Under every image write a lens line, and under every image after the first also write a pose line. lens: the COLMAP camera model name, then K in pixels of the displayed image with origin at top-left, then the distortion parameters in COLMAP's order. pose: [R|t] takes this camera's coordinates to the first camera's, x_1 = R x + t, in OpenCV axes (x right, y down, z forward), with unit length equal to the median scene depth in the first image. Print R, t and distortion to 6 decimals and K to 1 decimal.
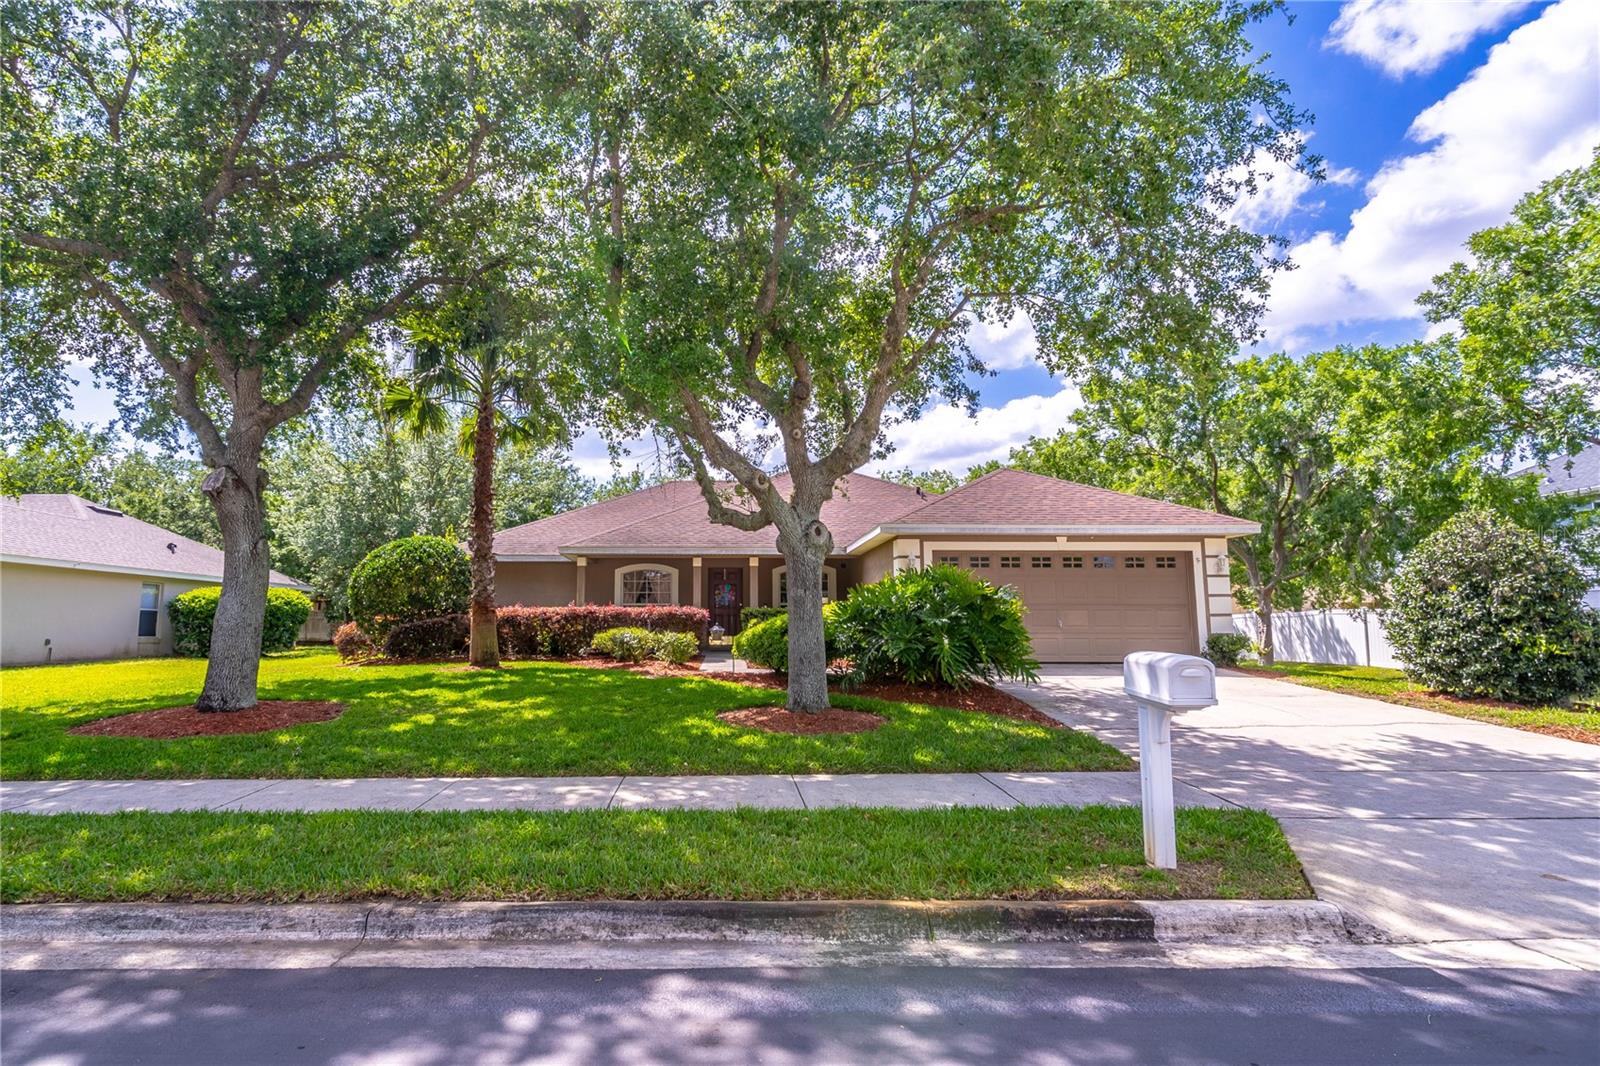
lens RADIAL K [[779.7, 0, 805.3], [0, 779.7, 539.8], [0, 0, 1]] dist [0.001327, 0.001144]
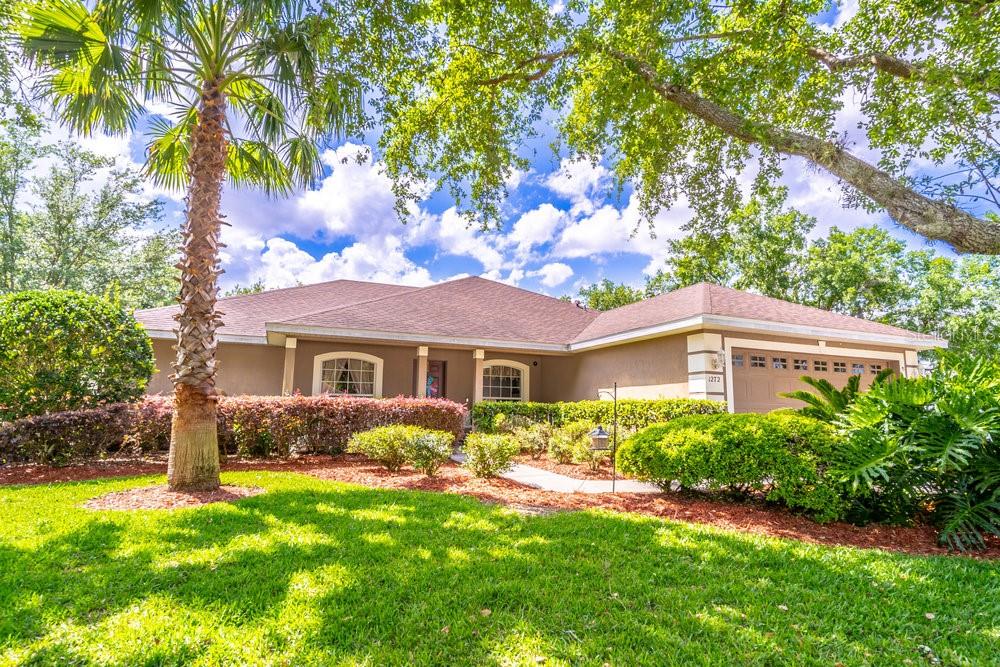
lens RADIAL K [[510.8, 0, 535.9], [0, 510.8, 333.5], [0, 0, 1]] dist [-0.000557, -0.000101]
pose [[0.938519, 0.064598, 0.339131, -0.271787], [-0.048988, 0.997317, -0.054399, 0.042023], [-0.341736, 0.034442, 0.939165, 0.467546]]
